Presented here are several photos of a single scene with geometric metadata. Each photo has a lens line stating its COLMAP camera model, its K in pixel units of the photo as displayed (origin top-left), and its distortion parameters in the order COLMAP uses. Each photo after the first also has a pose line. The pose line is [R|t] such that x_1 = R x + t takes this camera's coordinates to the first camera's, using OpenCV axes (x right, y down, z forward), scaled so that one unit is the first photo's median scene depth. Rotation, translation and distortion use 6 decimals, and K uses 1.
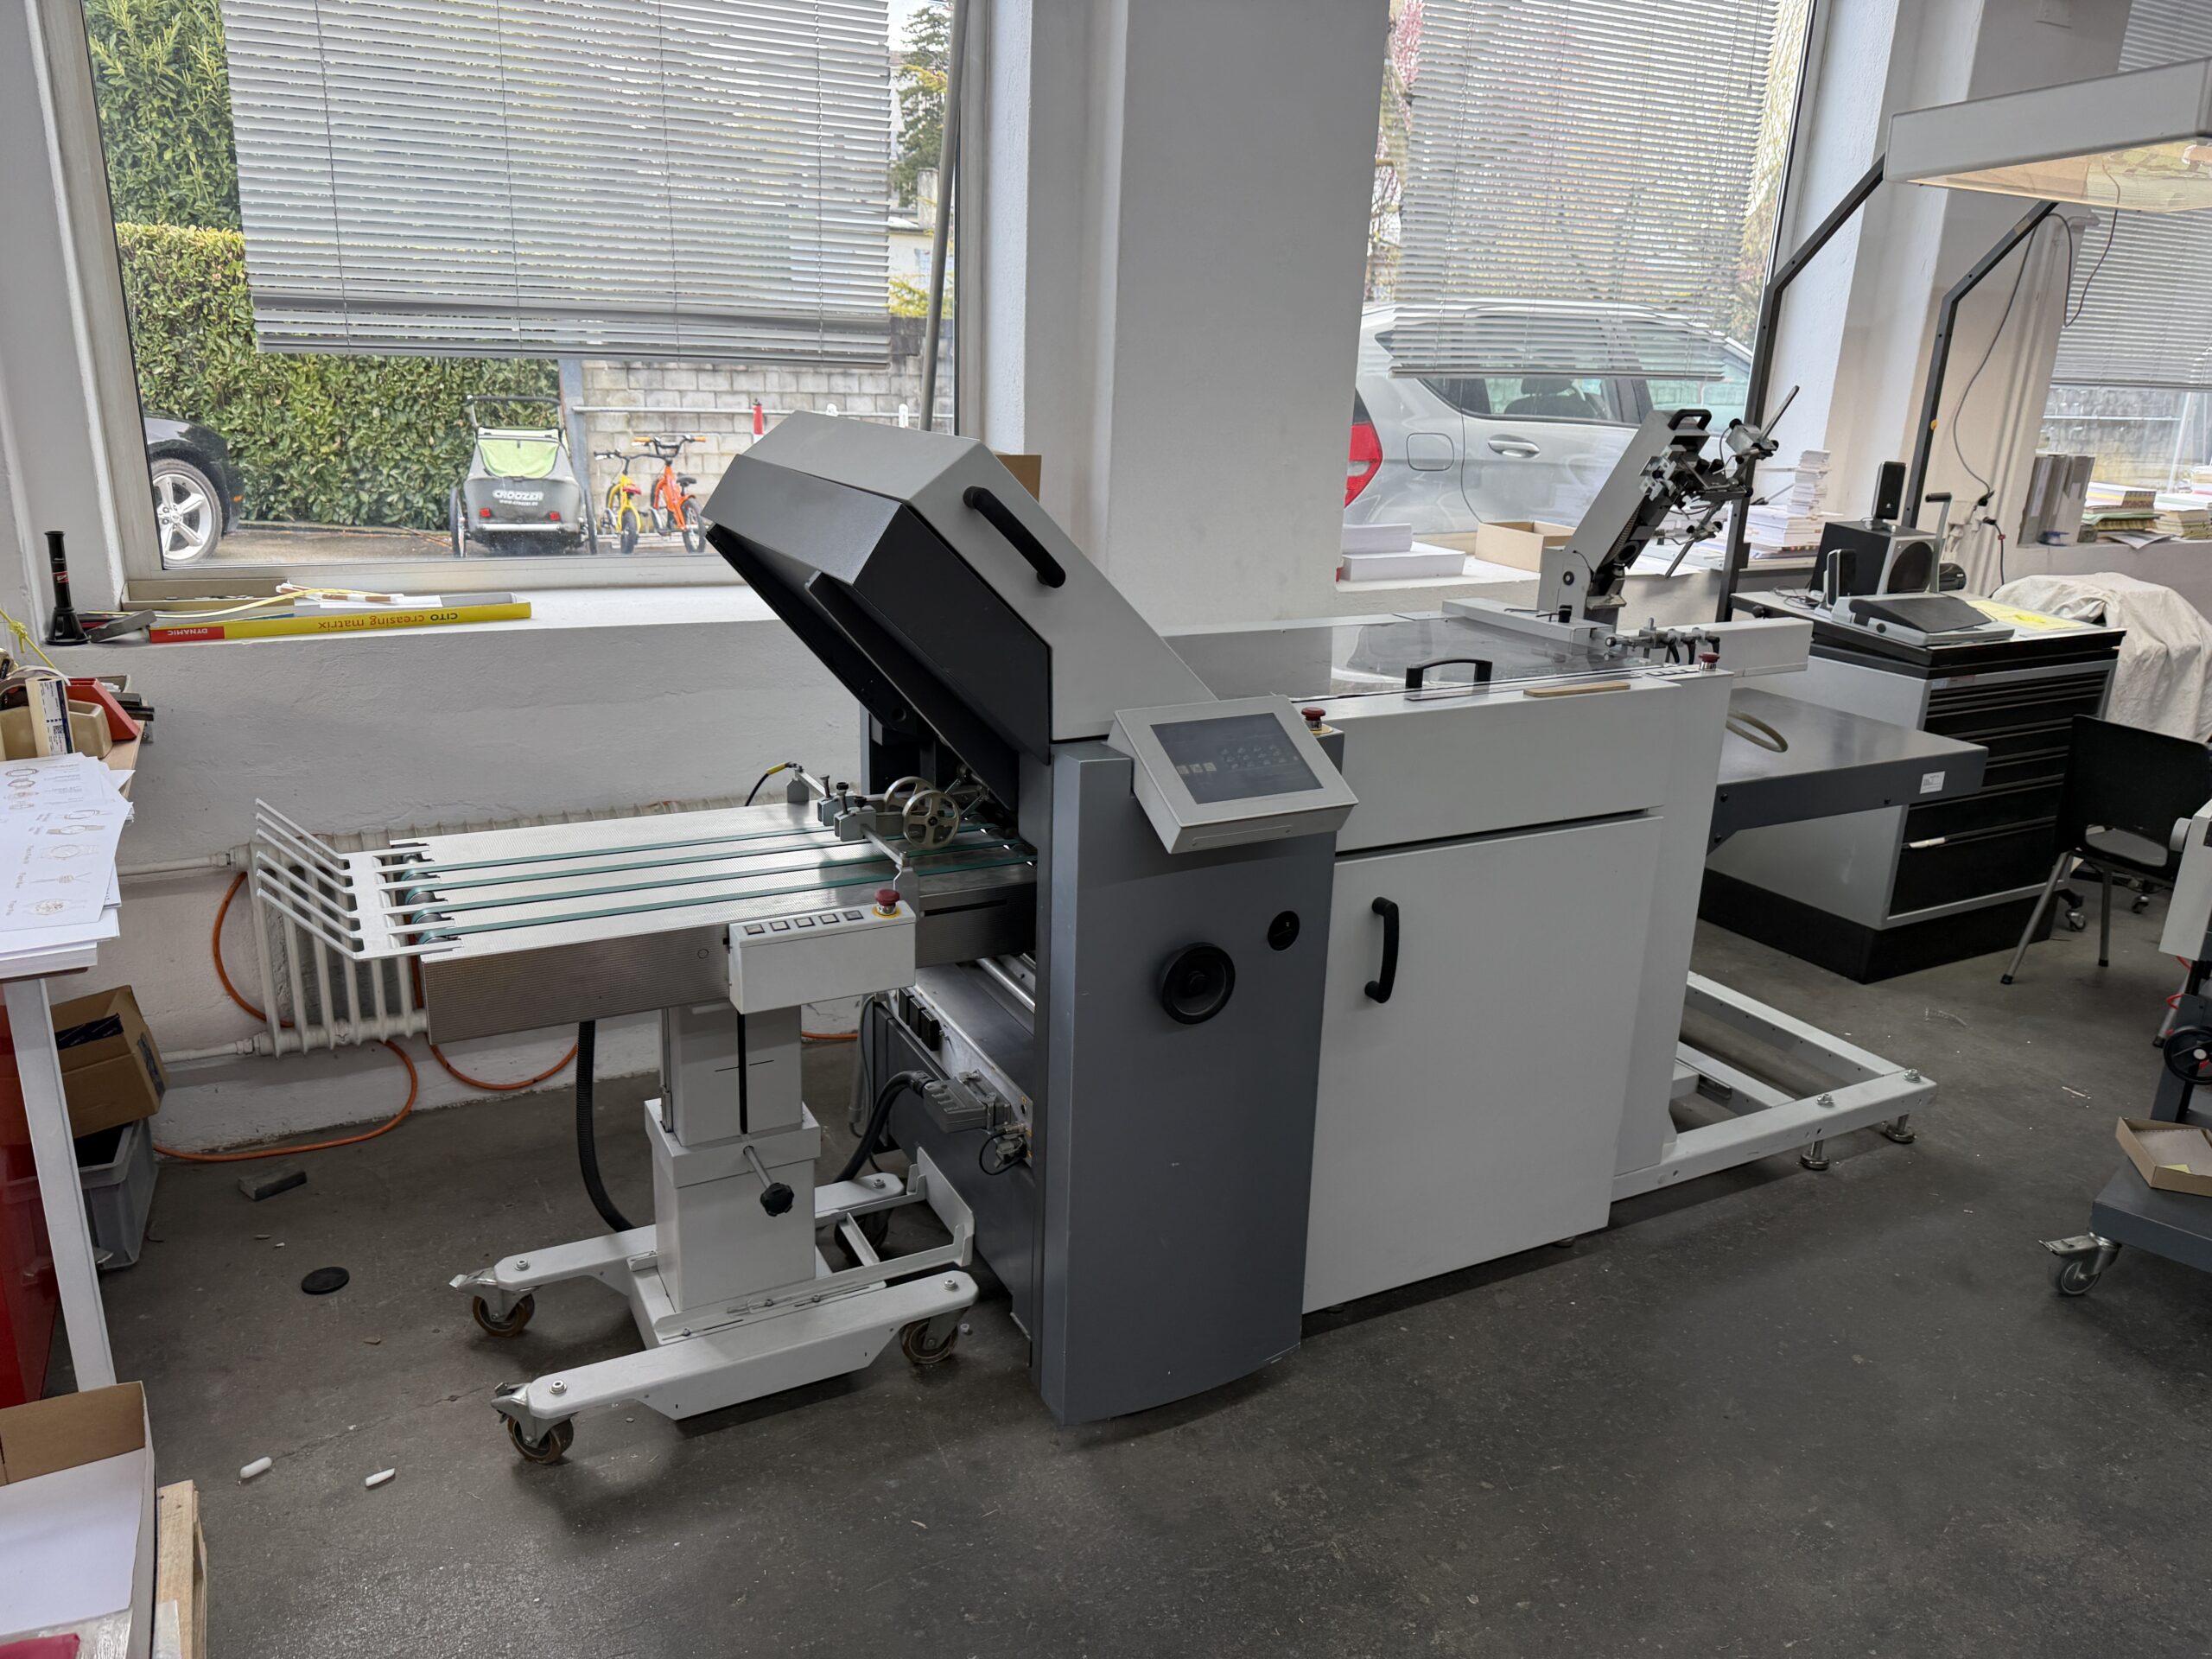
lens RADIAL K [[1563.8, 0, 1106.3], [0, 1563.8, 817.2], [0, 0, 1]] dist [0.043868, -0.063920]
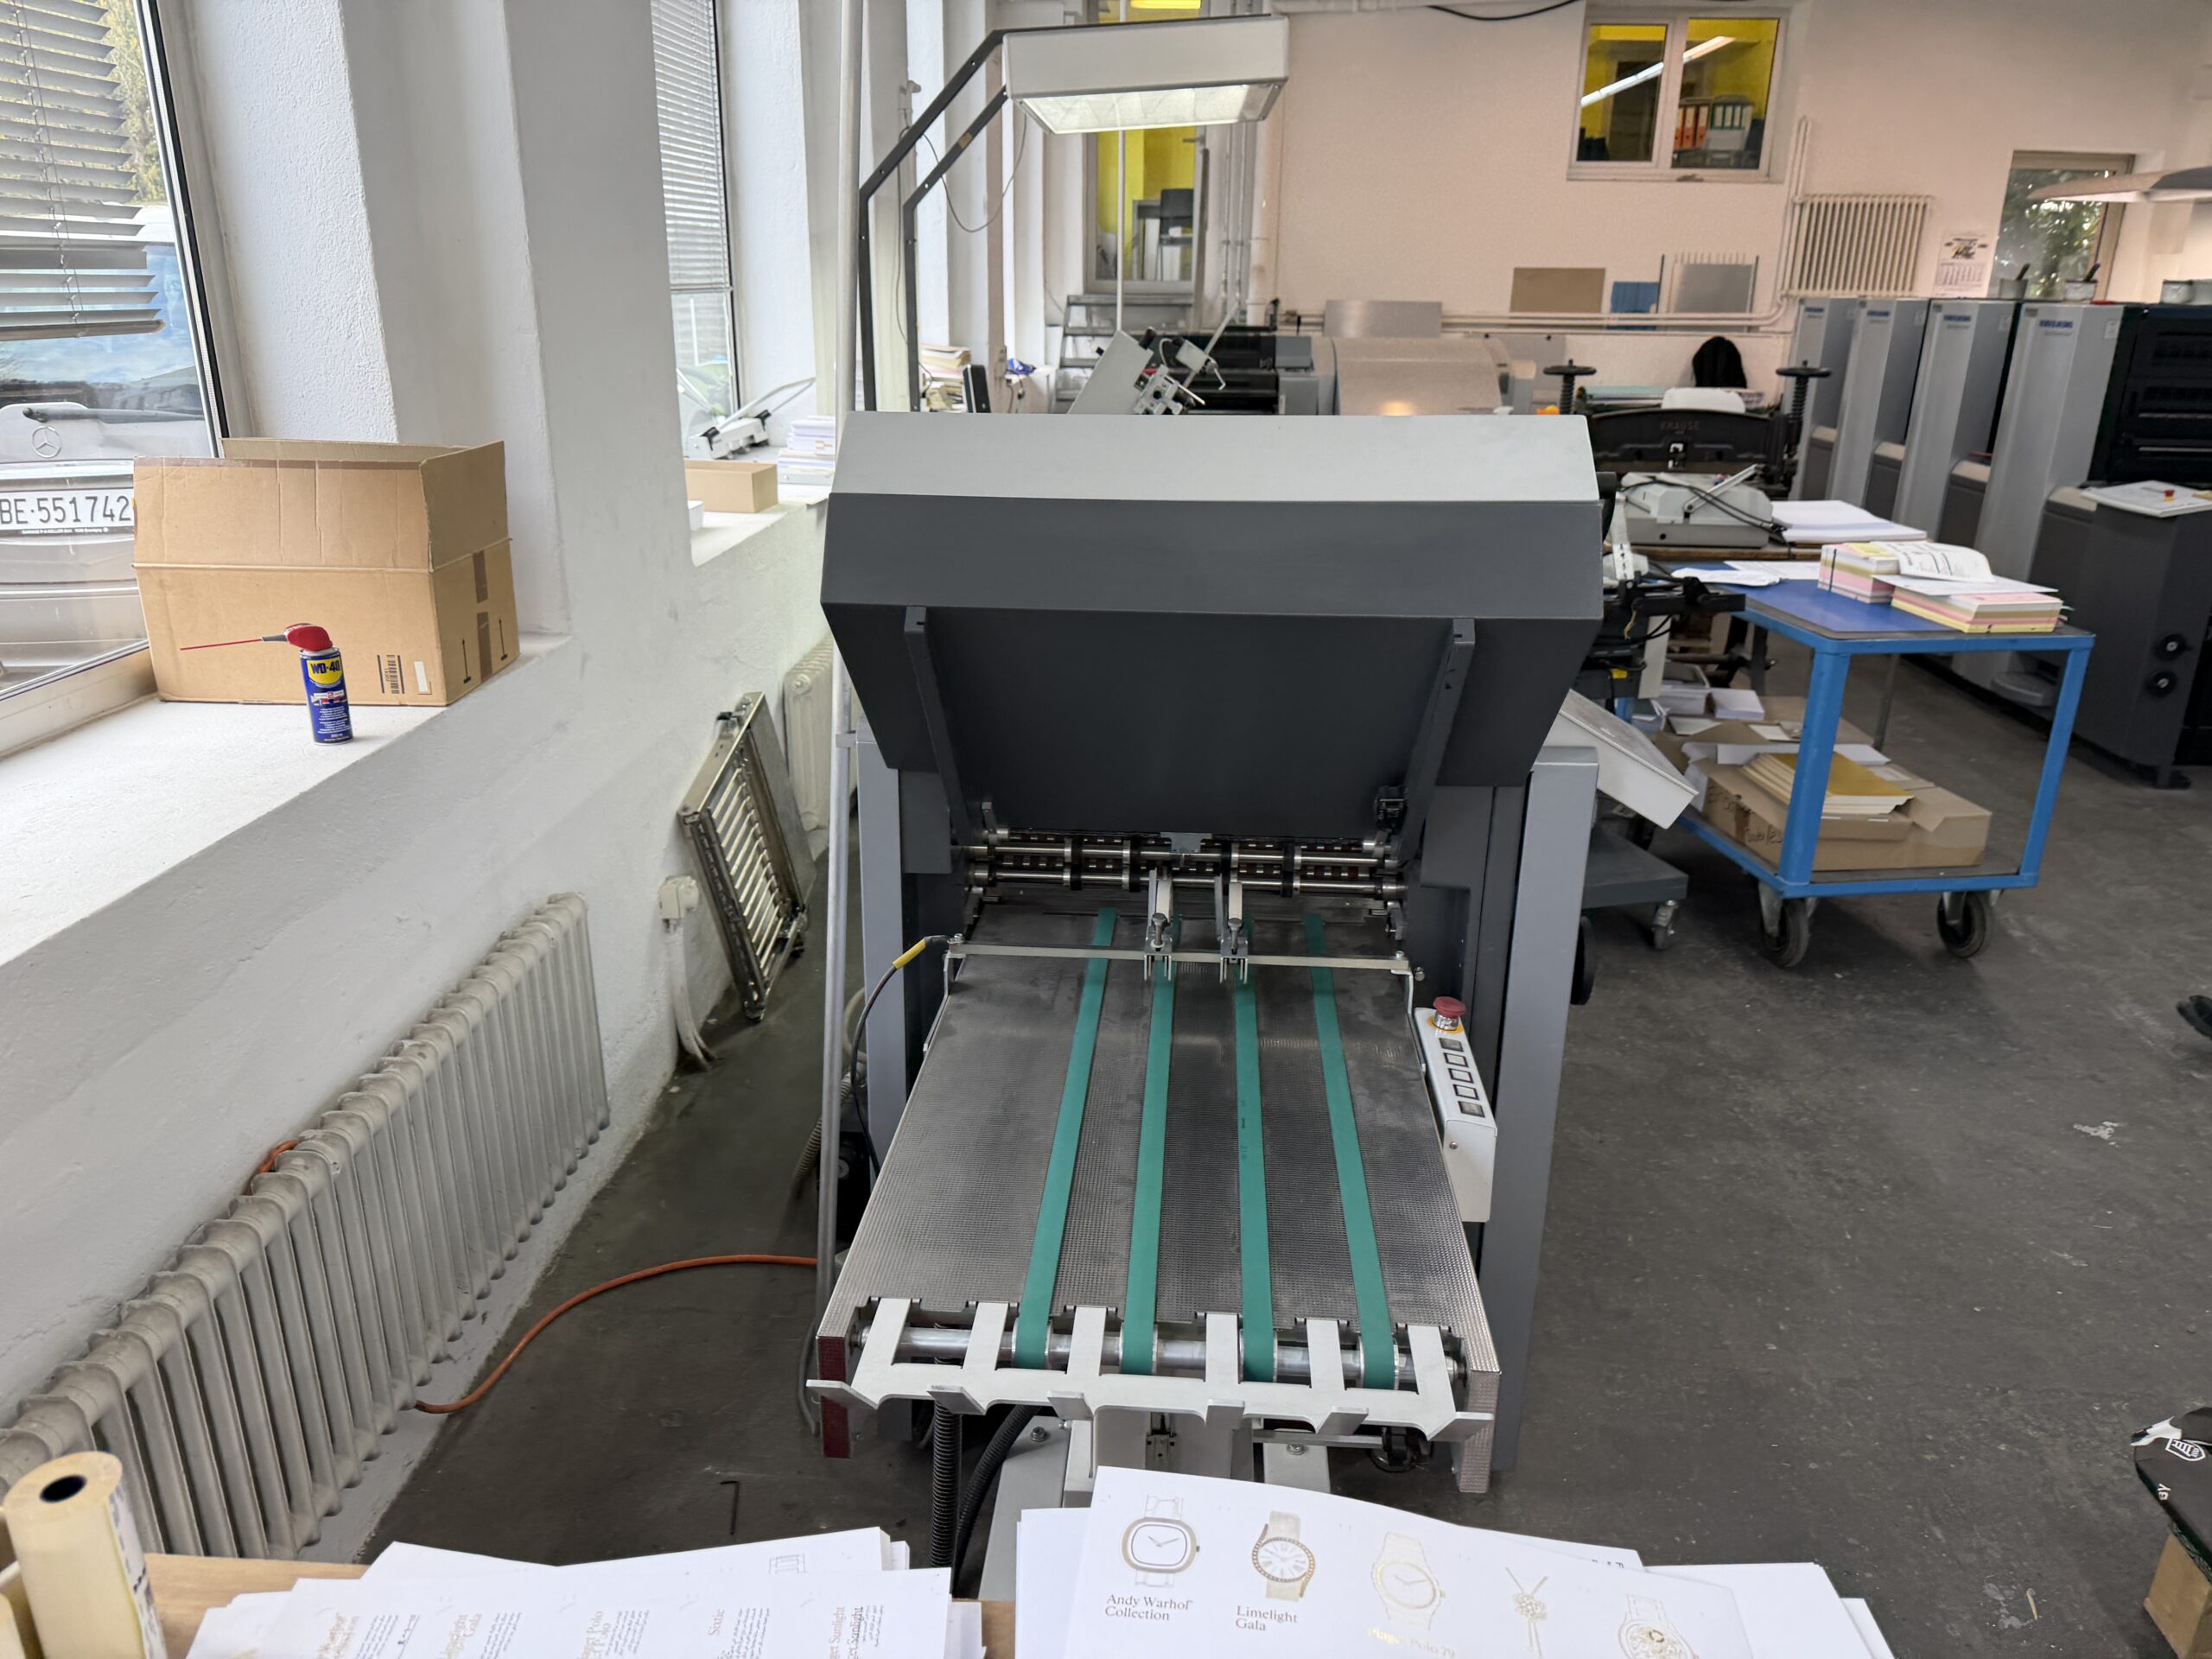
lens RADIAL K [[1554.5, 0, 1106.0], [0, 1554.5, 829.5], [0, 0, 1]] dist [0.067118, -0.085697]
pose [[0.522023, -0.314015, 0.793024, -0.635534], [0.256778, 0.944487, 0.204961, -0.184326], [-0.813362, 0.096637, 0.573676, 0.518118]]
